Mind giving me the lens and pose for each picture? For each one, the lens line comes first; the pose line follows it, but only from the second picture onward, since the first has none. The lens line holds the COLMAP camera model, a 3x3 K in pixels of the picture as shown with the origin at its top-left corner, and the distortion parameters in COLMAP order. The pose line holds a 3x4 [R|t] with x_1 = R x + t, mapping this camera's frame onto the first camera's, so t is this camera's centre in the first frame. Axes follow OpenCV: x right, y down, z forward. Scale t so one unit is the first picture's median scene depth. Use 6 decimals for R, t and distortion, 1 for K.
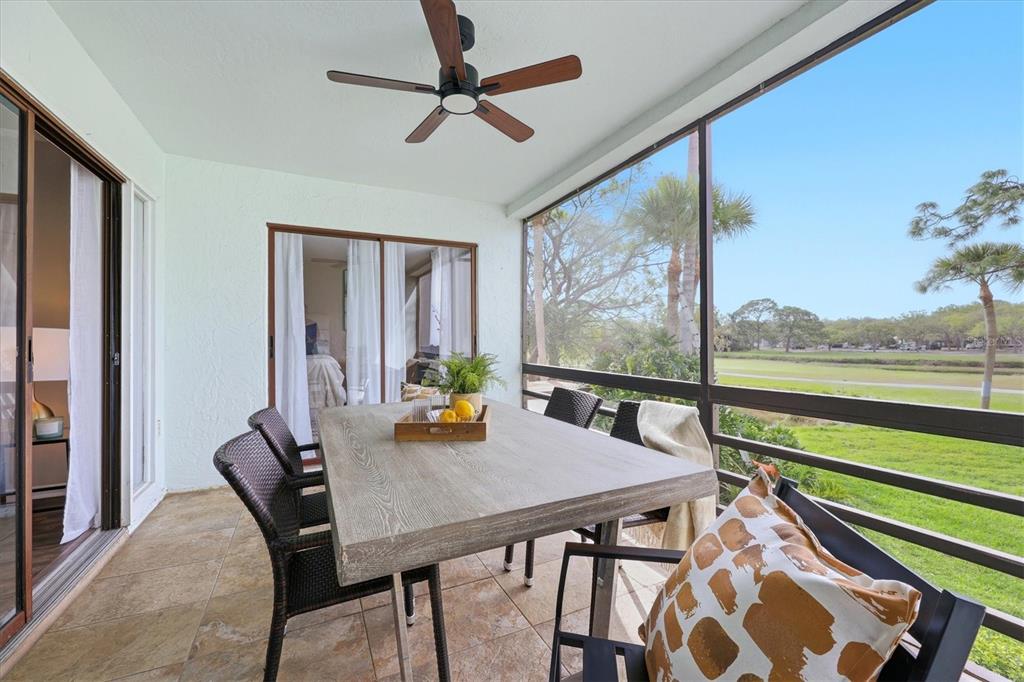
lens RADIAL K [[416.0, 0, 512.3], [0, 416.0, 338.3], [0, 0, 1]] dist [0.010199, -0.000026]
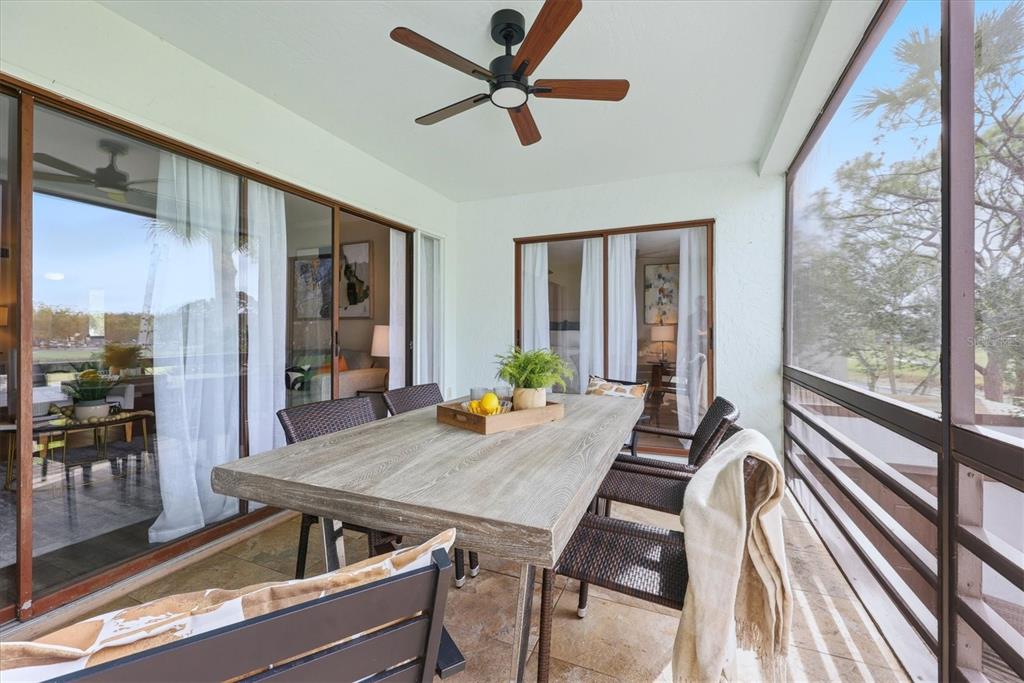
lens RADIAL K [[416.0, 0, 512.3], [0, 416.0, 338.8], [0, 0, 1]] dist [0.010199, -0.000026]
pose [[0.655742, 0.016207, -0.754811, 0.388750], [-0.002777, 0.999815, 0.019055, -0.003897], [0.754980, -0.010399, 0.655665, 0.211385]]
